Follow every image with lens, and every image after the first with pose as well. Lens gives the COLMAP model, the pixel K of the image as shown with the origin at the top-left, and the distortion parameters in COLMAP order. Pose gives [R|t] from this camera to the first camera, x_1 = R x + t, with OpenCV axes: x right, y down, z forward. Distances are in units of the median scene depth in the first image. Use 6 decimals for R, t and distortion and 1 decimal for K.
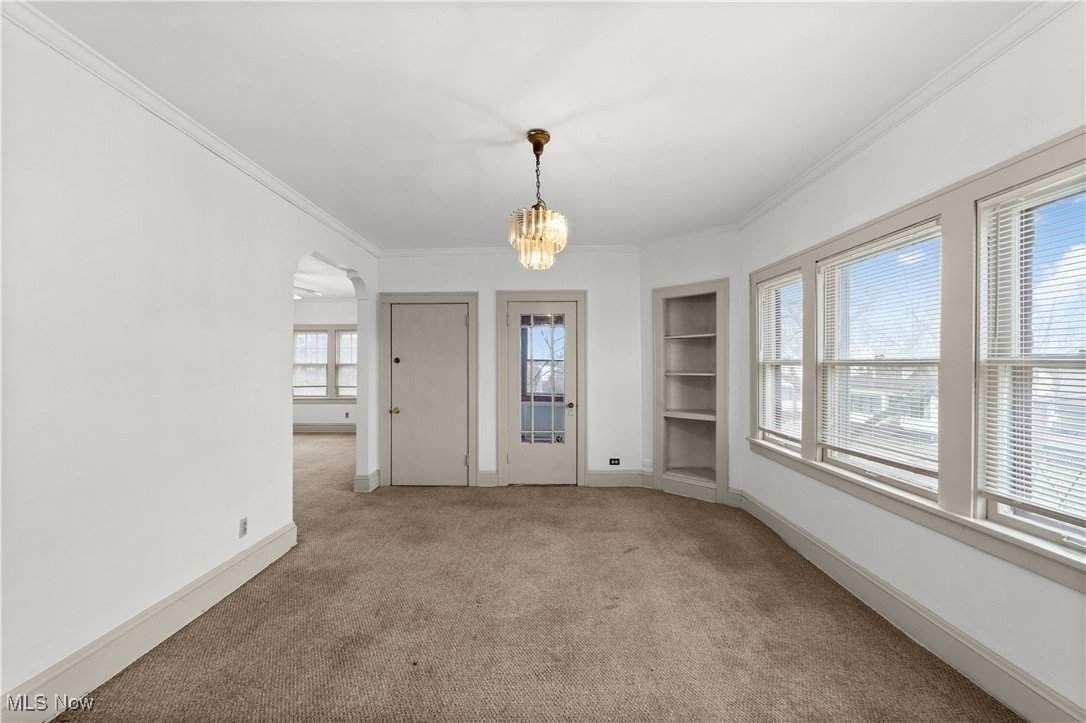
lens RADIAL K [[415.7, 0, 541.4], [0, 415.7, 362.6], [0, 0, 1]] dist [-0.019415, 0.009683]
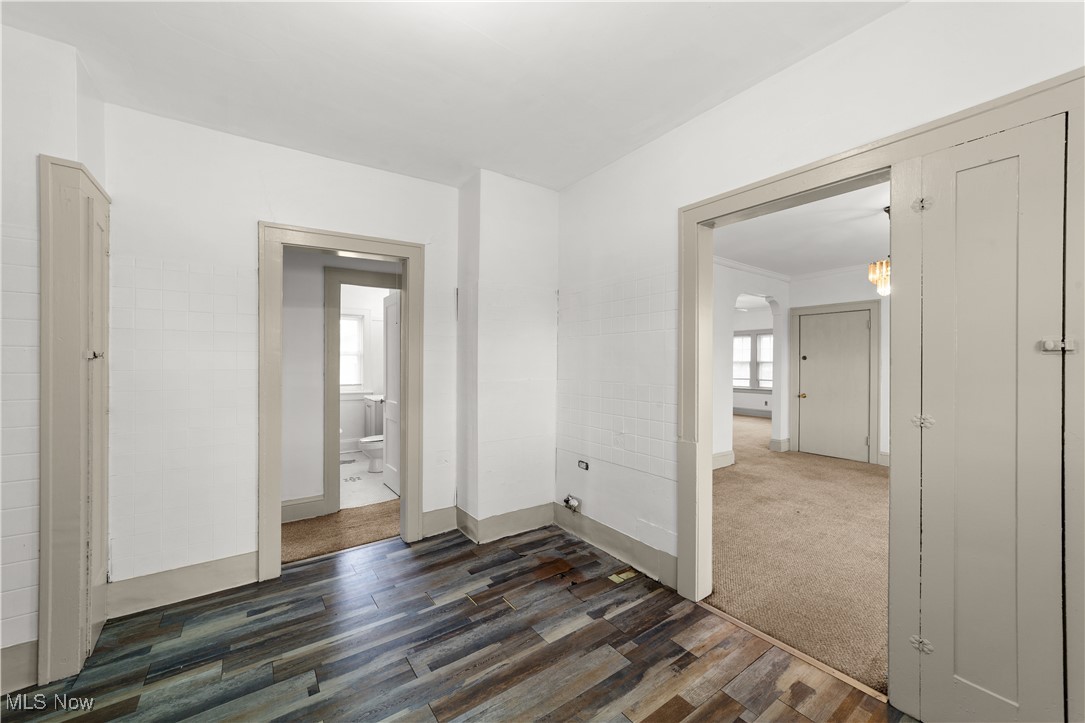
lens RADIAL K [[415.3, 0, 540.9], [0, 415.3, 362.6], [0, 0, 1]] dist [-0.019415, 0.009683]
pose [[0.589496, 0.003750, -0.807763, 0.222951], [-0.001175, 0.999992, 0.003785, 0.005707], [0.807771, -0.001282, 0.589495, -0.460617]]
